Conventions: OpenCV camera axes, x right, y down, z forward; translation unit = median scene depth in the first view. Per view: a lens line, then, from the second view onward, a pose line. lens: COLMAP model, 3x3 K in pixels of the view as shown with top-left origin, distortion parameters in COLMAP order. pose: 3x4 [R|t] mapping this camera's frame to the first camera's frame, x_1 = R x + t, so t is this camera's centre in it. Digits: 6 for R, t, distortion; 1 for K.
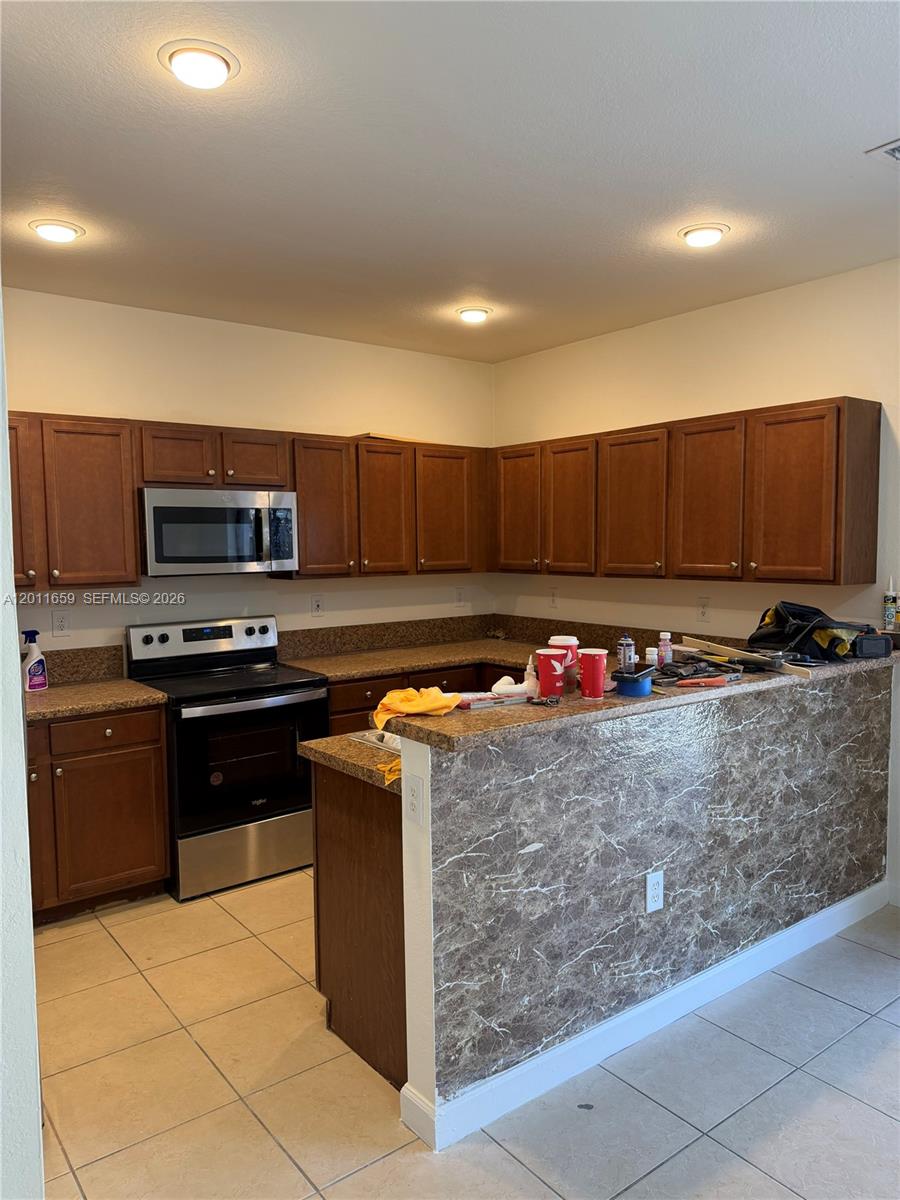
lens RADIAL K [[852.3, 0, 450.0], [0, 852.3, 600.0], [0, 0, 1]] dist [0.001517, 0.000172]
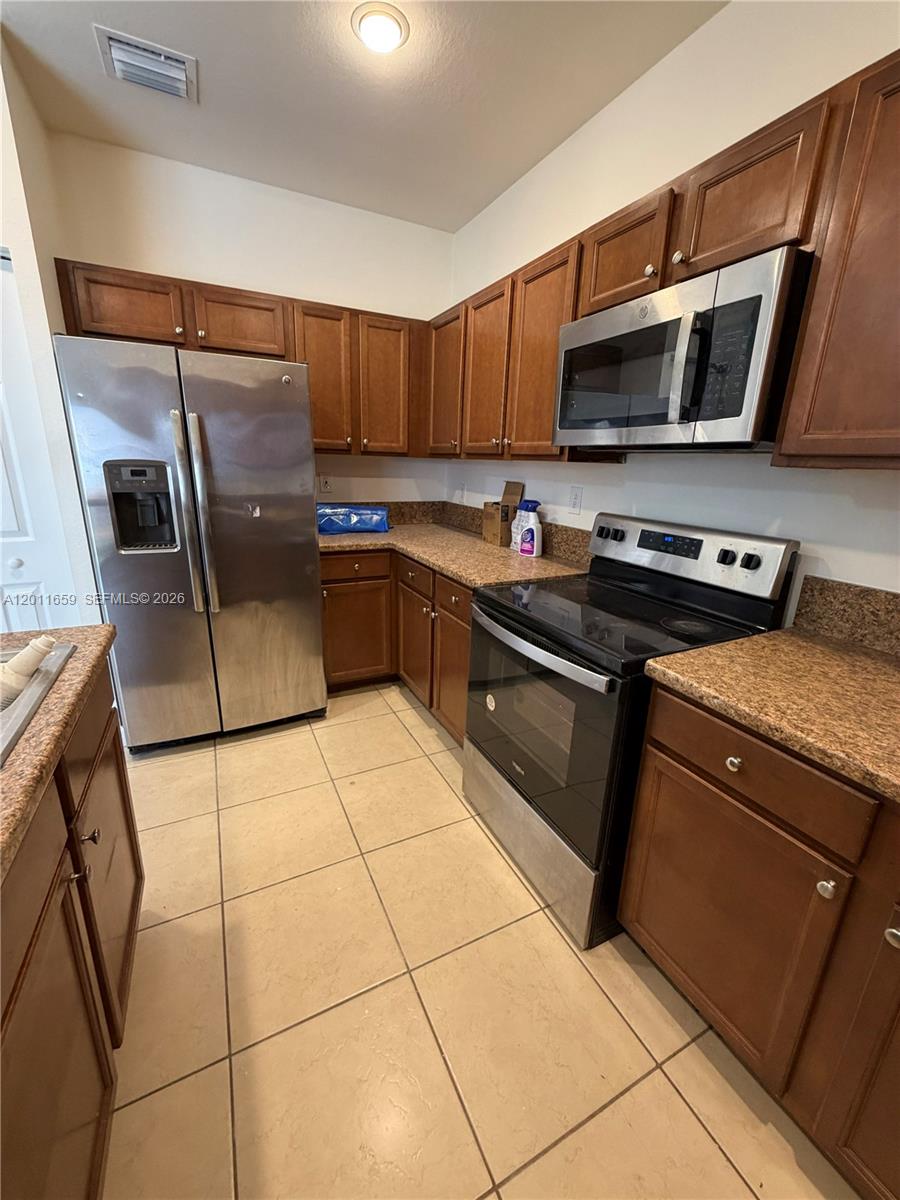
lens RADIAL K [[481.4, 0, 450.0], [0, 481.4, 600.0], [0, 0, 1]] dist [-0.000248, -0.000001]
pose [[-0.189654, 0.279525, -0.941221, 0.121898], [-0.104079, 0.947494, 0.302360, -0.015949], [0.976319, 0.155306, -0.150604, 0.903418]]
